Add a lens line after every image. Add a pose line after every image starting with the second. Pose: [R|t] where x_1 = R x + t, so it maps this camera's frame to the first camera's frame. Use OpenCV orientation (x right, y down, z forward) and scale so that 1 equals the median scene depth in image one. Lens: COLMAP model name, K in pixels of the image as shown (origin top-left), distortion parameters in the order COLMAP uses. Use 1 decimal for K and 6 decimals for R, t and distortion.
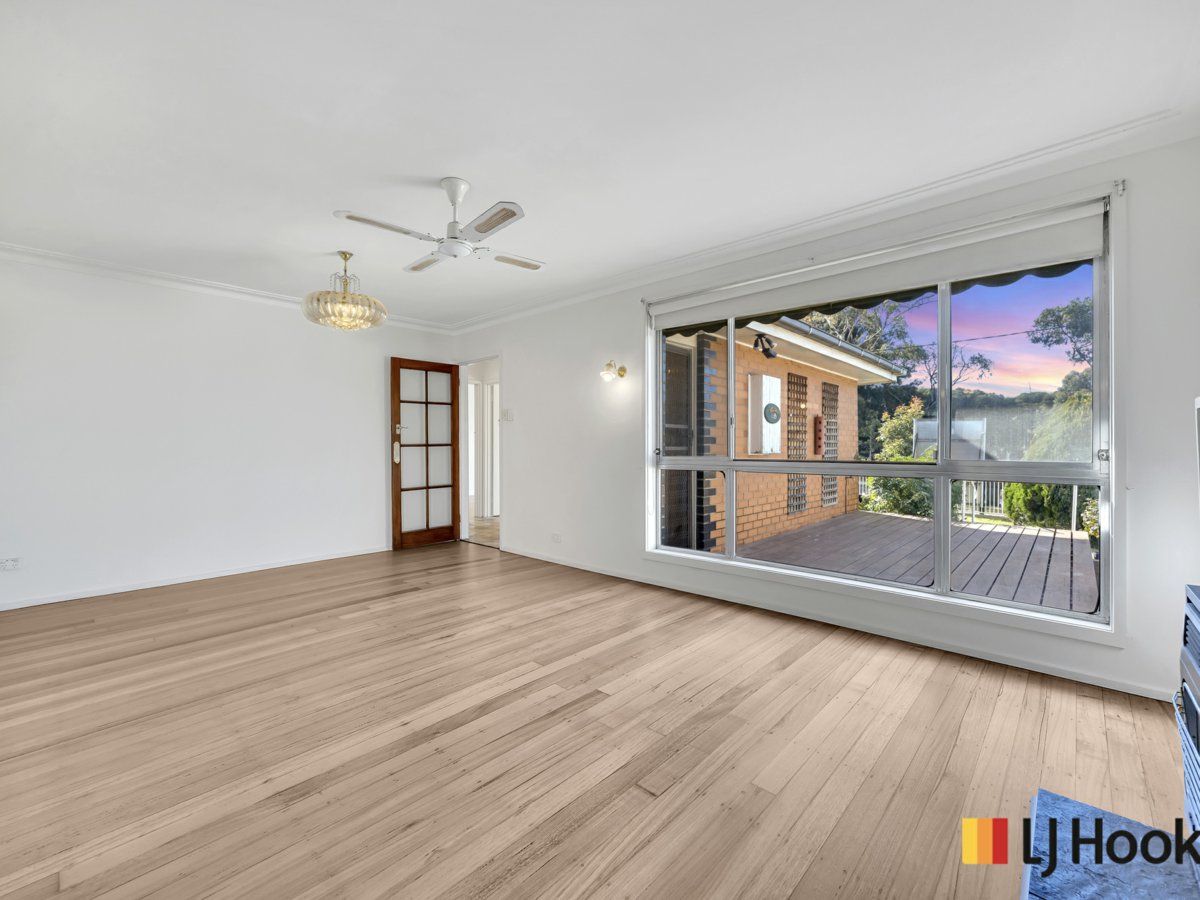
lens RADIAL K [[513.1, 0, 605.7], [0, 513.1, 447.0], [0, 0, 1]] dist [-0.005447, 0.000255]
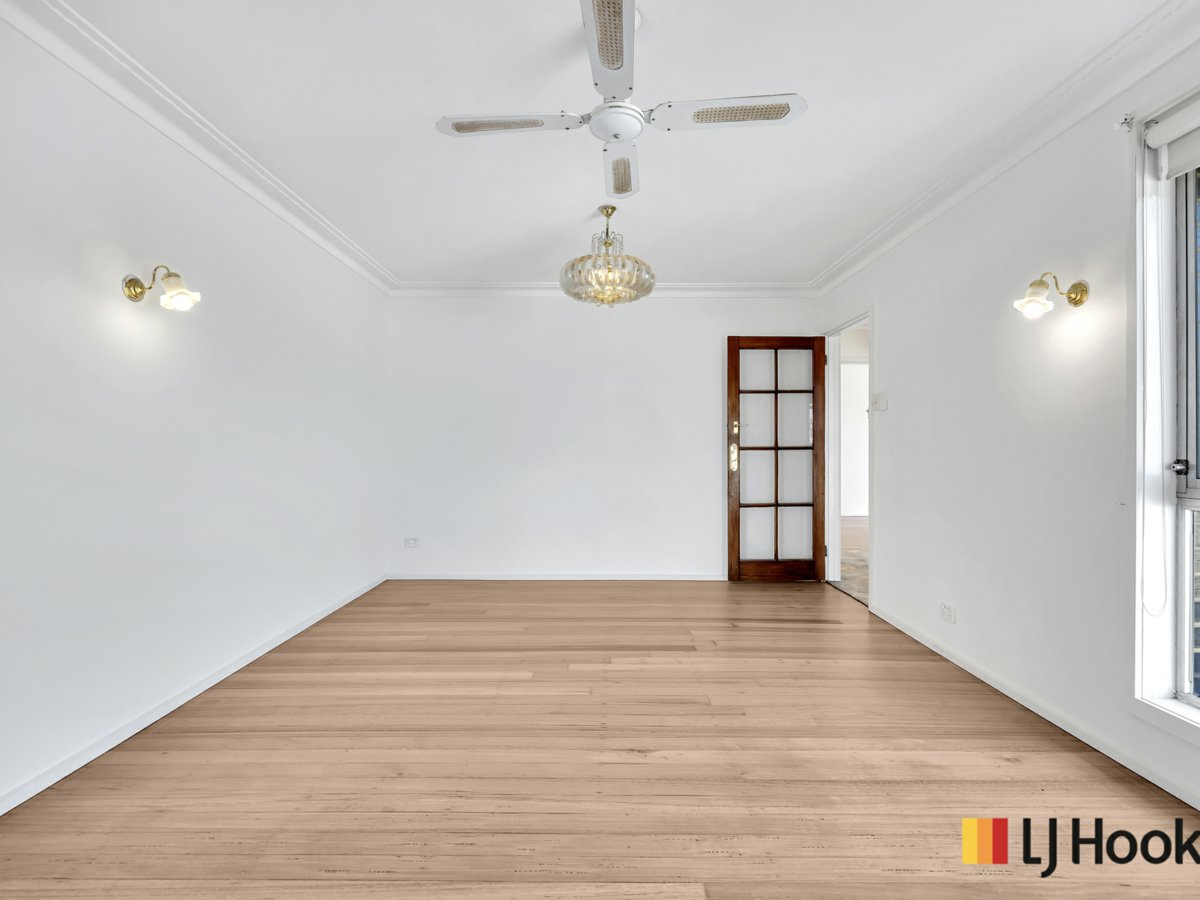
lens RADIAL K [[565.4, 0, 599.6], [0, 565.4, 445.0], [0, 0, 1]] dist [-0.011613, 0.000386]
pose [[0.673342, 0.002483, -0.739327, 0.137298], [-0.008743, 0.999951, -0.004604, -0.003269], [0.739279, 0.009564, 0.673331, 0.396478]]
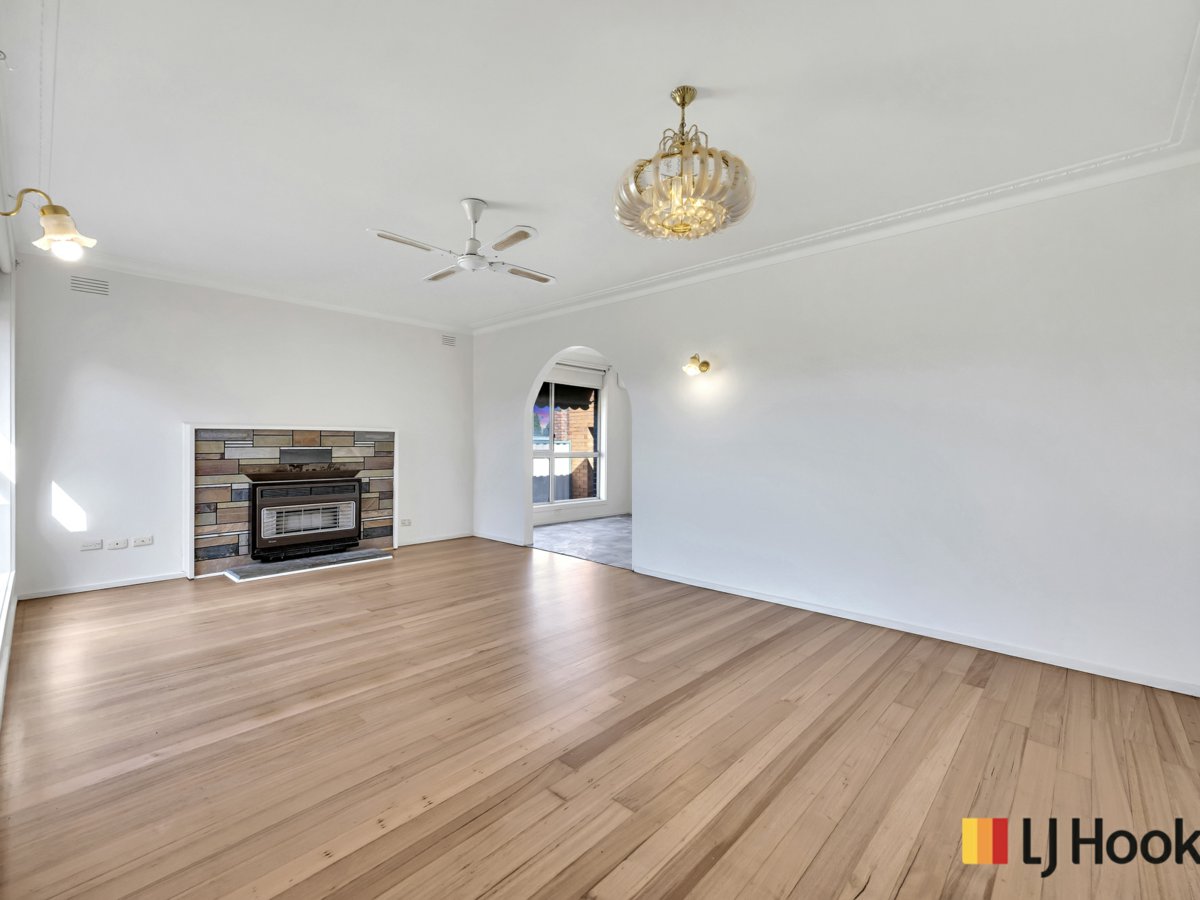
lens RADIAL K [[525.5, 0, 597.7], [0, 525.5, 448.6], [0, 0, 1]] dist [-0.002206, -0.000156]
pose [[-0.999860, -0.004047, 0.016218, -0.425261], [-0.003961, 0.999978, 0.005314, 0.003332], [-0.016239, 0.005249, -0.999854, 1.556784]]
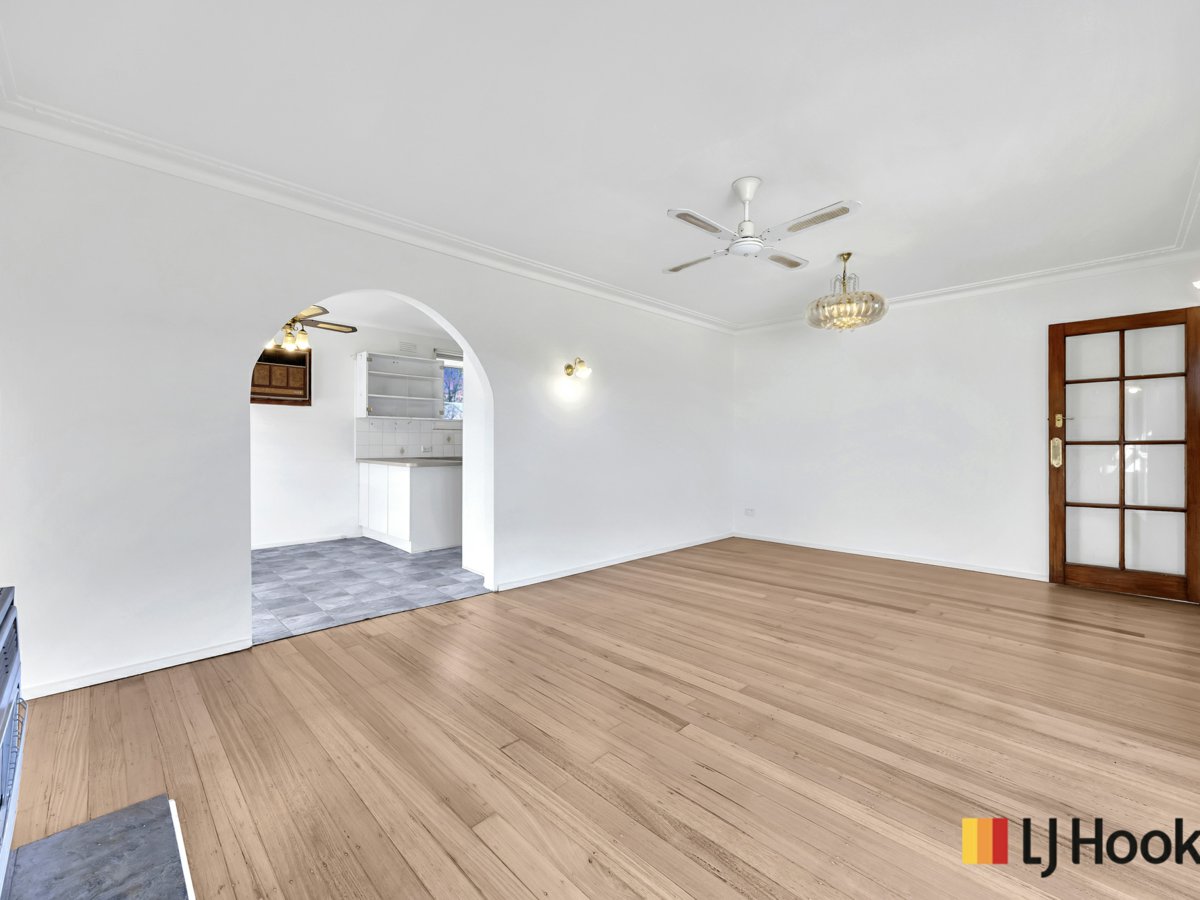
lens RADIAL K [[513.1, 0, 599.6], [0, 513.1, 446.0], [0, 0, 1]] dist [-0.005447, 0.000255]
pose [[-0.053172, 0.007809, -0.998555, 0.540859], [-0.004552, 0.999957, 0.008062, -0.002292], [0.998575, 0.004974, -0.053134, 0.564297]]
